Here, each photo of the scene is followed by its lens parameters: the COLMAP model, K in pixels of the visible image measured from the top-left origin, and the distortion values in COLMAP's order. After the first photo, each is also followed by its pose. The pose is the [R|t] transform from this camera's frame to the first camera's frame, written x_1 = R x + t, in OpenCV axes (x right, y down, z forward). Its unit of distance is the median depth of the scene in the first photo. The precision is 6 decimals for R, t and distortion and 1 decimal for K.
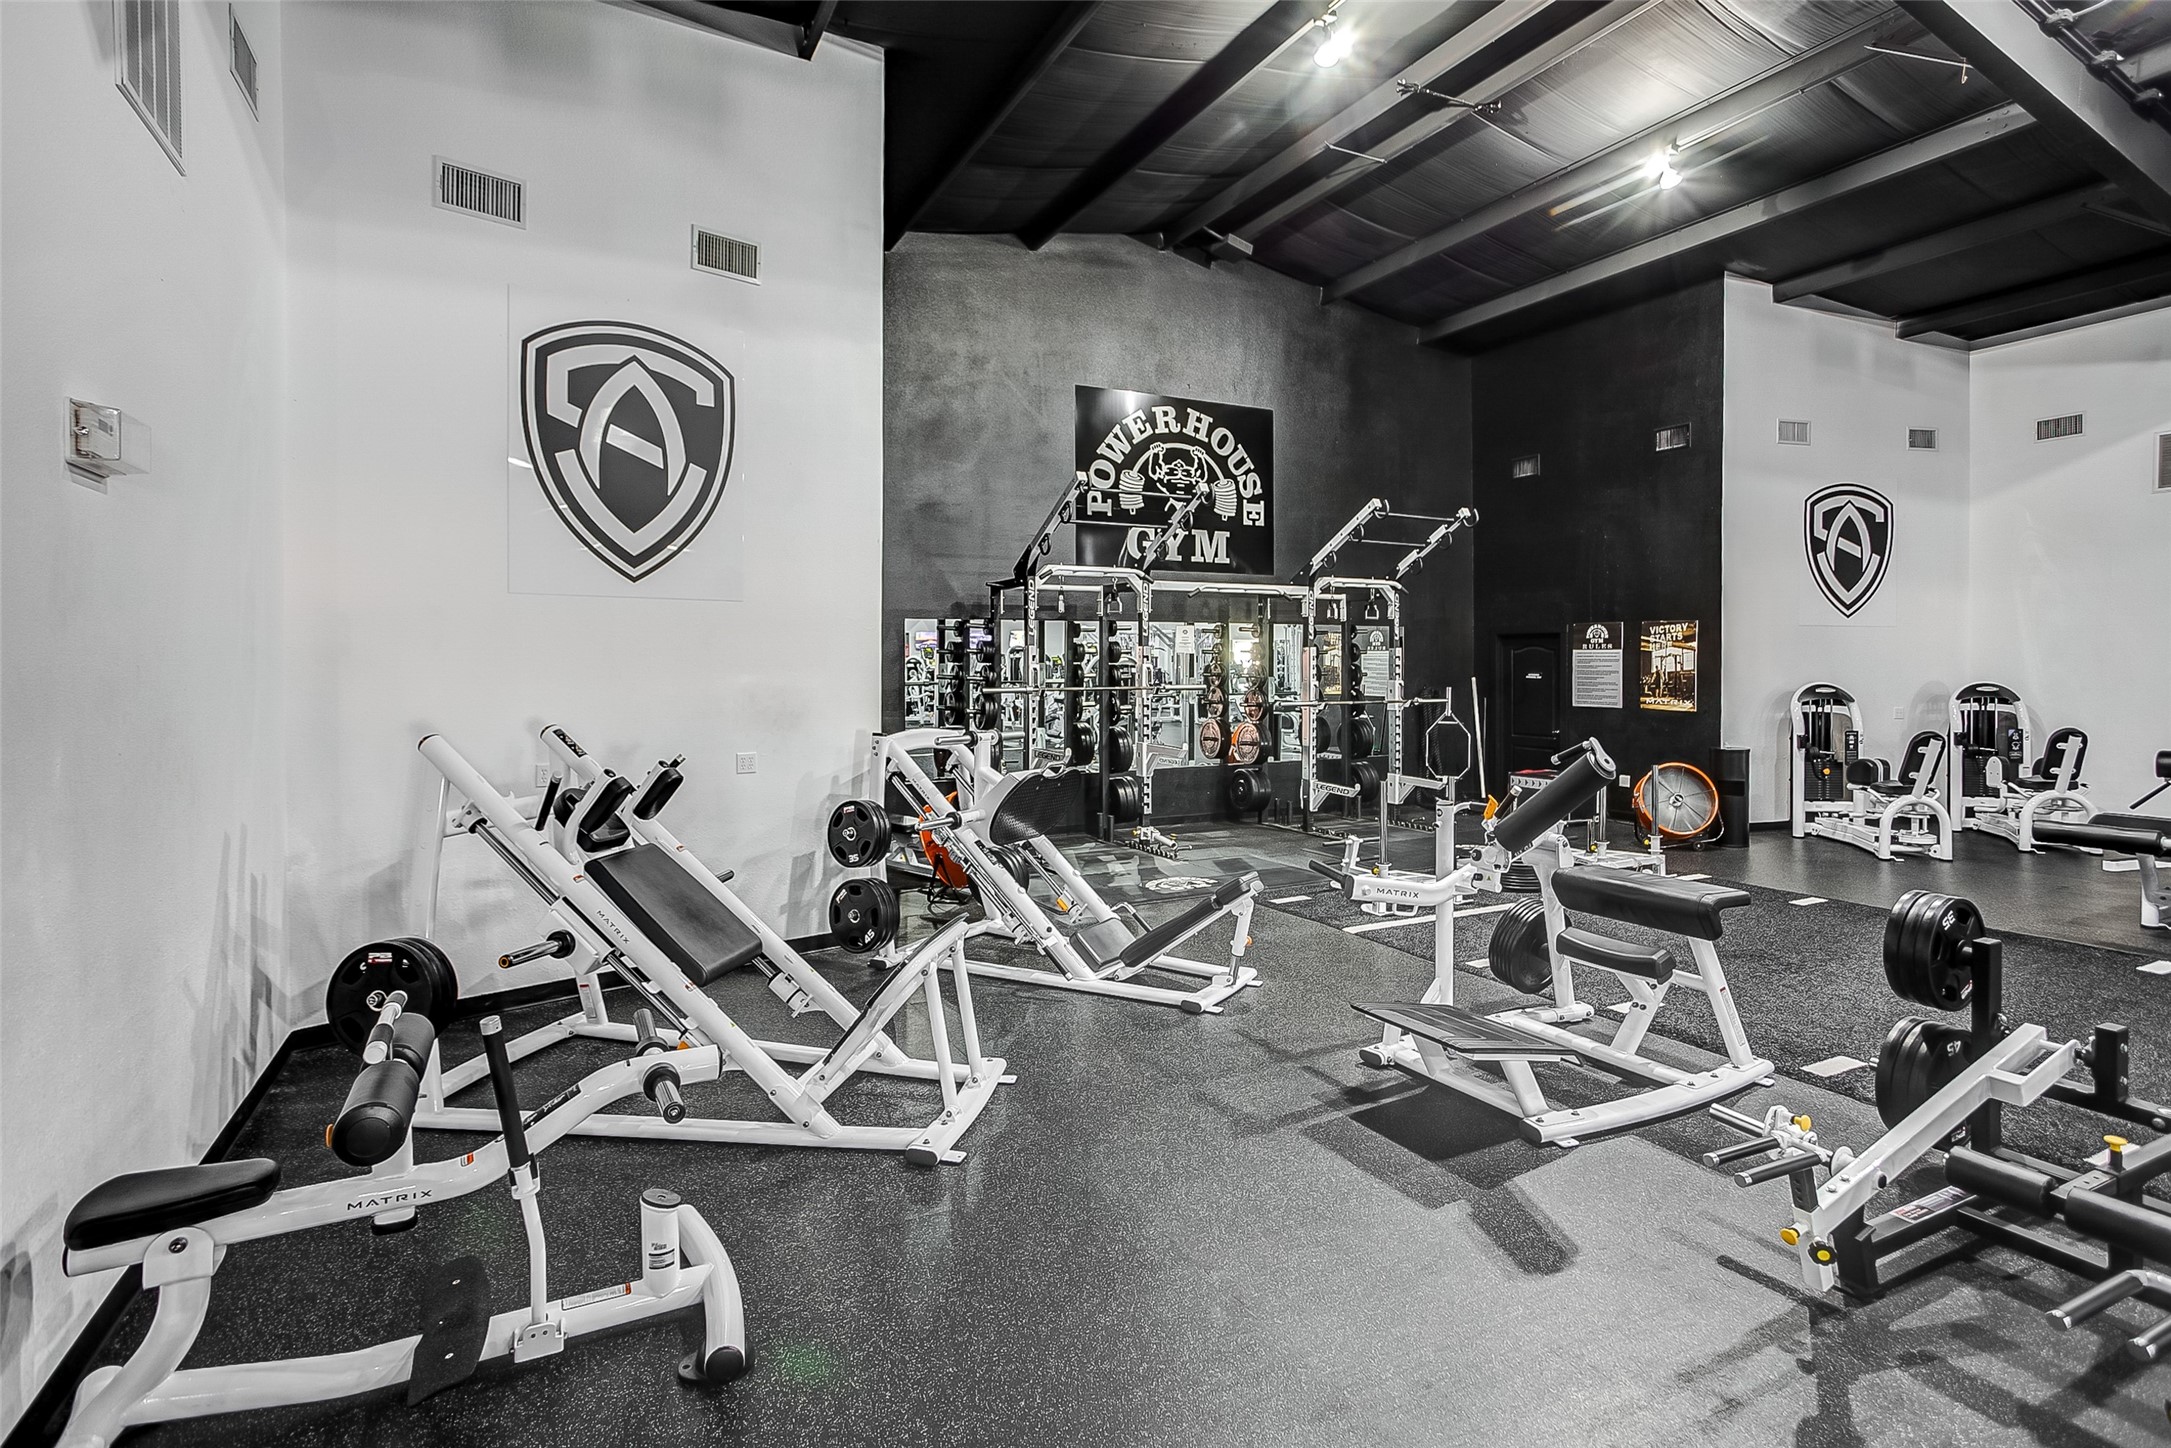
lens RADIAL K [[1100.1, 0, 1088.7], [0, 1100.1, 702.7], [0, 0, 1]] dist [-0.004471, -0.000419]
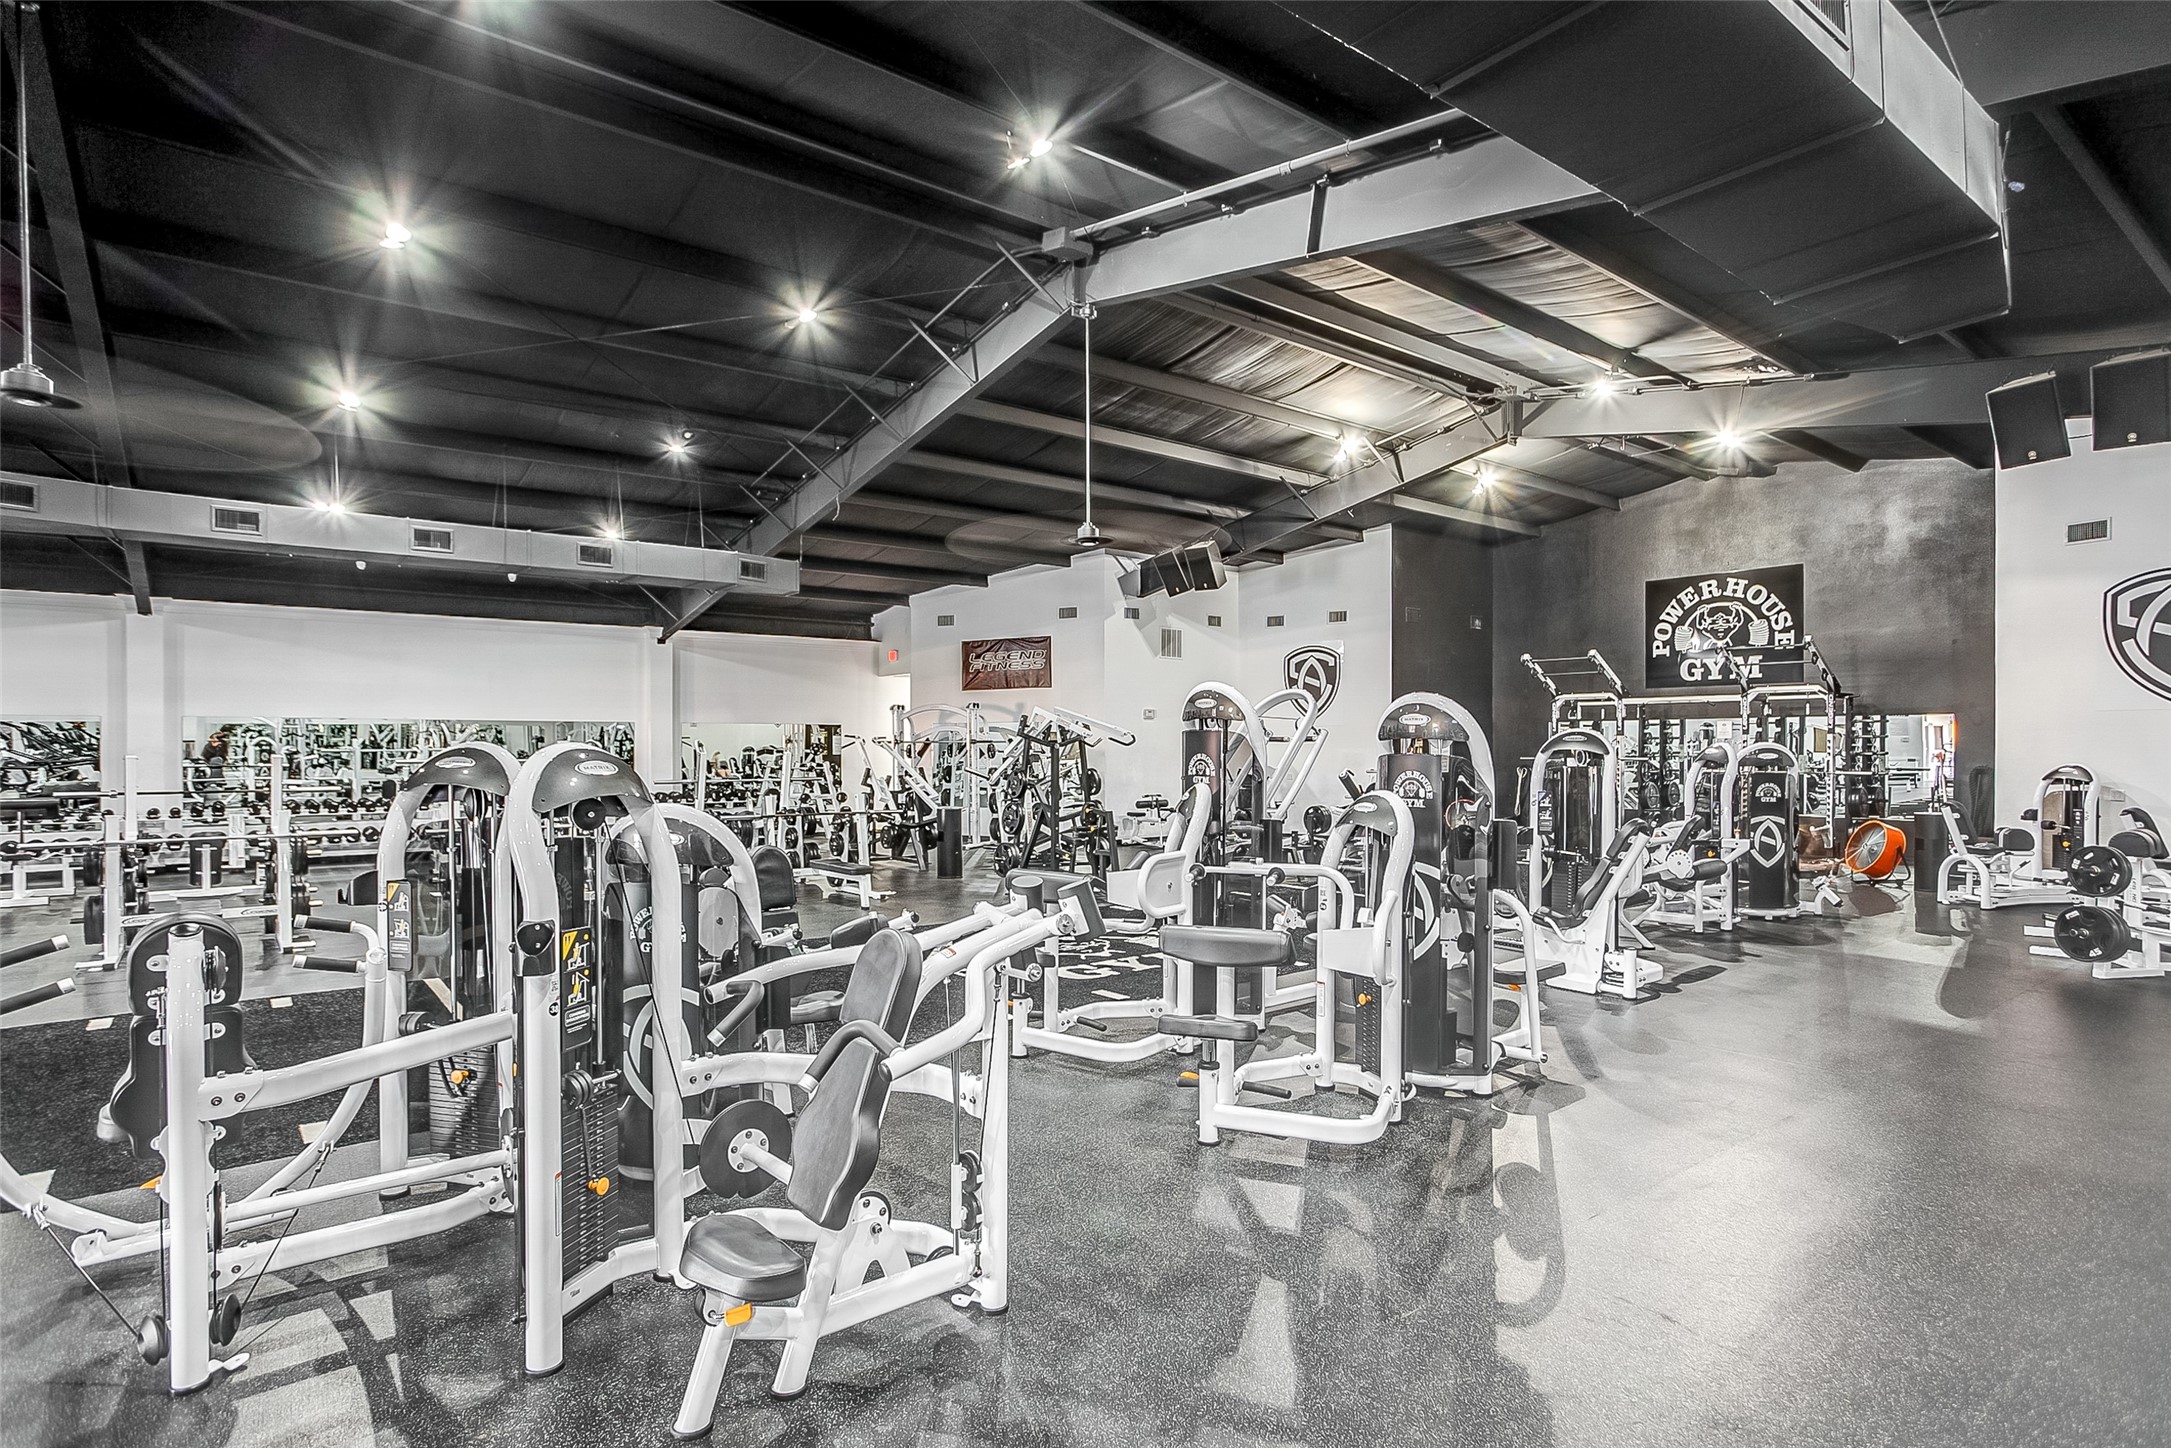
lens RADIAL K [[1100.1, 0, 1088.0], [0, 1100.1, 737.7], [0, 0, 1]] dist [-0.004471, -0.000419]
pose [[0.179292, -0.005086, -0.983783, 1.452447], [-0.030781, 0.999468, -0.010777, -0.003438], [0.983314, 0.032214, 0.179040, -0.139797]]
